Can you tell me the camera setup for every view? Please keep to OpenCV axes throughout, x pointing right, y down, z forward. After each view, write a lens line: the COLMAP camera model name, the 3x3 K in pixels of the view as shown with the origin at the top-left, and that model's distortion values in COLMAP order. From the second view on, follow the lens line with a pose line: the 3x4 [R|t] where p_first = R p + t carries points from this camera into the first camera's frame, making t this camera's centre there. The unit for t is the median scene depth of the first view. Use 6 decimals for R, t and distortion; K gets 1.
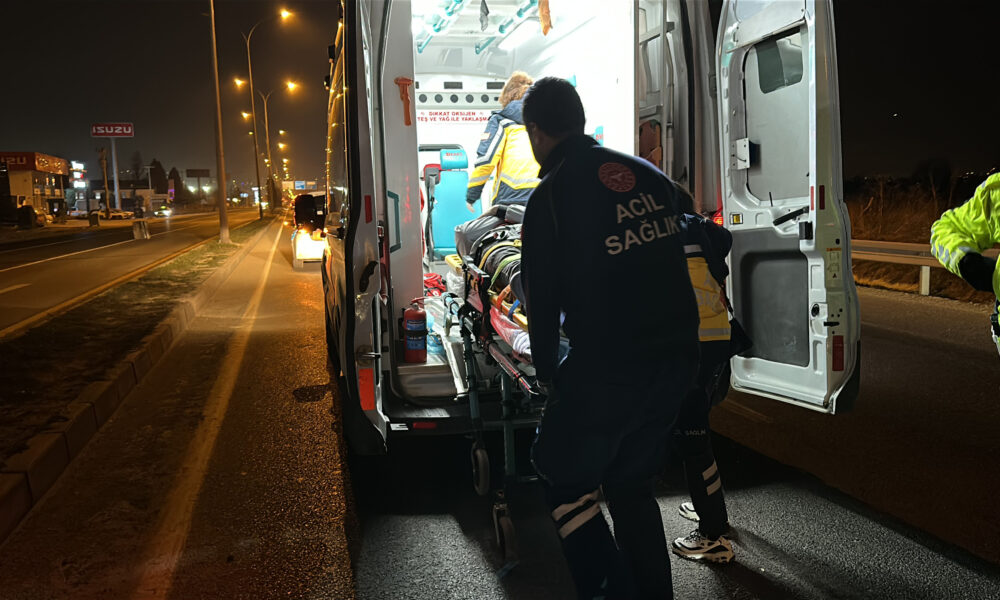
lens RADIAL K [[910.4, 0, 503.2], [0, 910.4, 289.6], [0, 0, 1]] dist [0.115972, -0.067824]
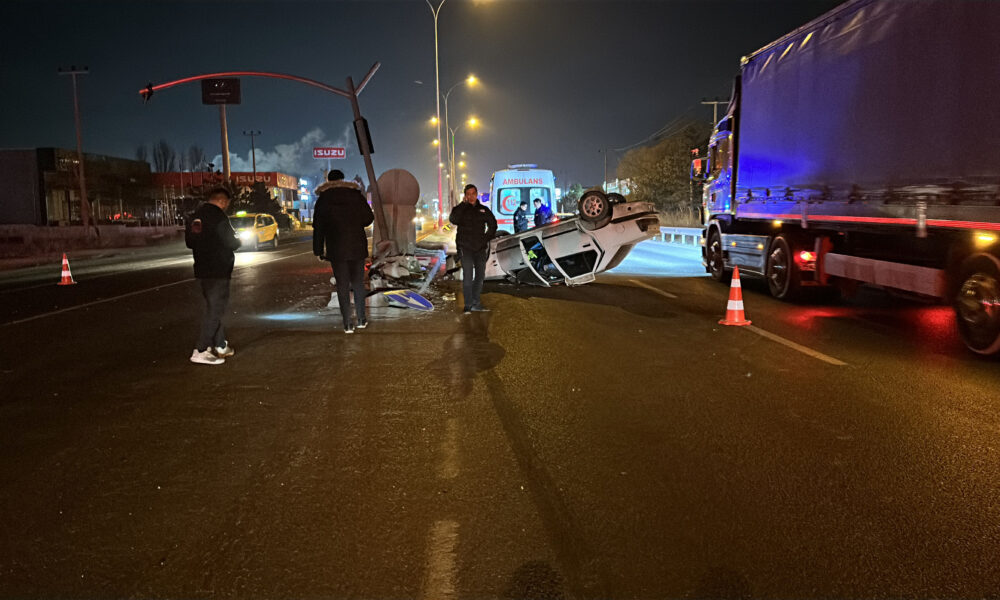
lens RADIAL K [[910.4, 0, 508.7], [0, 910.4, 290.6], [0, 0, 1]] dist [0.115972, -0.067824]
pose [[0.983821, 0.023556, -0.177599, 0.031000], [-0.025430, 0.999642, -0.008282, 0.013896], [0.177340, 0.012665, 0.984068, -0.144791]]
